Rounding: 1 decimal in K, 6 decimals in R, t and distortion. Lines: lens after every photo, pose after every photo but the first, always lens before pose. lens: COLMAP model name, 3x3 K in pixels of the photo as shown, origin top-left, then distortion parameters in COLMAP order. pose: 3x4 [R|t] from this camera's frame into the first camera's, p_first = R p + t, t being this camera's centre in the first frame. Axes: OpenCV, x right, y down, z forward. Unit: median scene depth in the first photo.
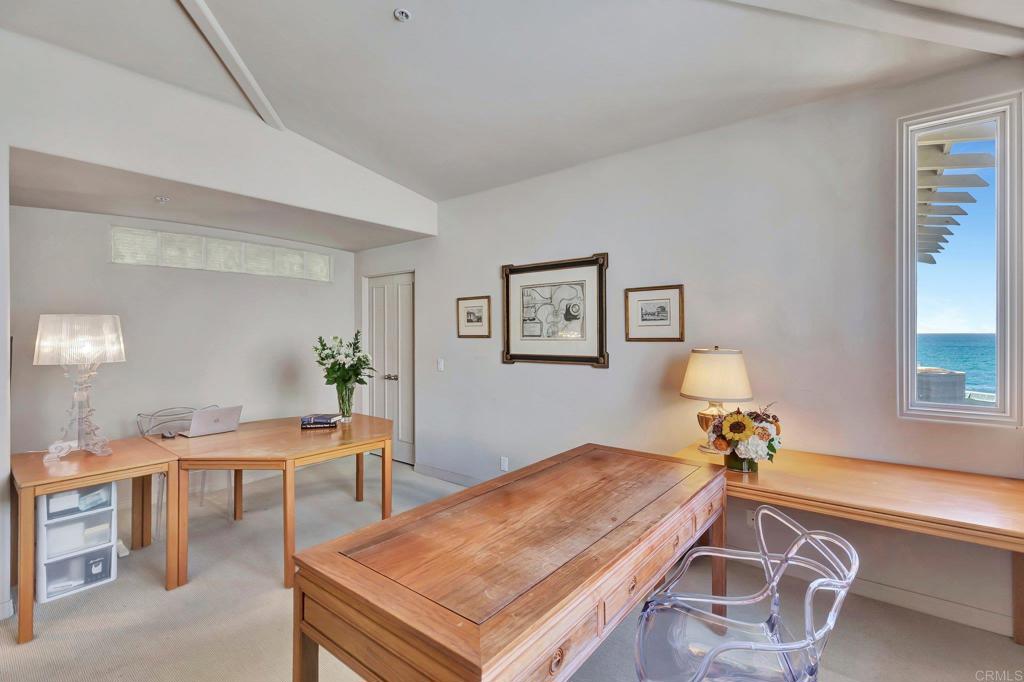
lens RADIAL K [[468.0, 0, 512.0], [0, 468.0, 341.0], [0, 0, 1]] dist [0.002699, 0.000222]
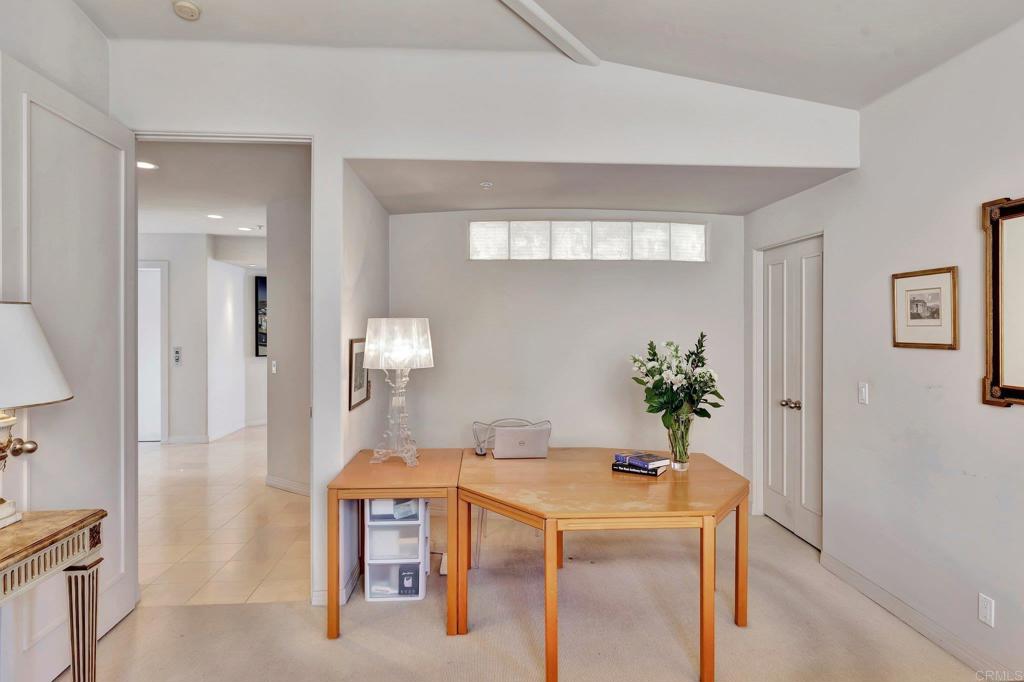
lens RADIAL K [[596.9, 0, 514.3], [0, 596.9, 331.5], [0, 0, 1]] dist [-0.007932, -0.001570]
pose [[0.679474, 0.010082, -0.733631, 0.113482], [-0.014219, 0.999899, 0.000572, -0.023199], [0.733562, 0.010043, 0.679548, 0.248308]]
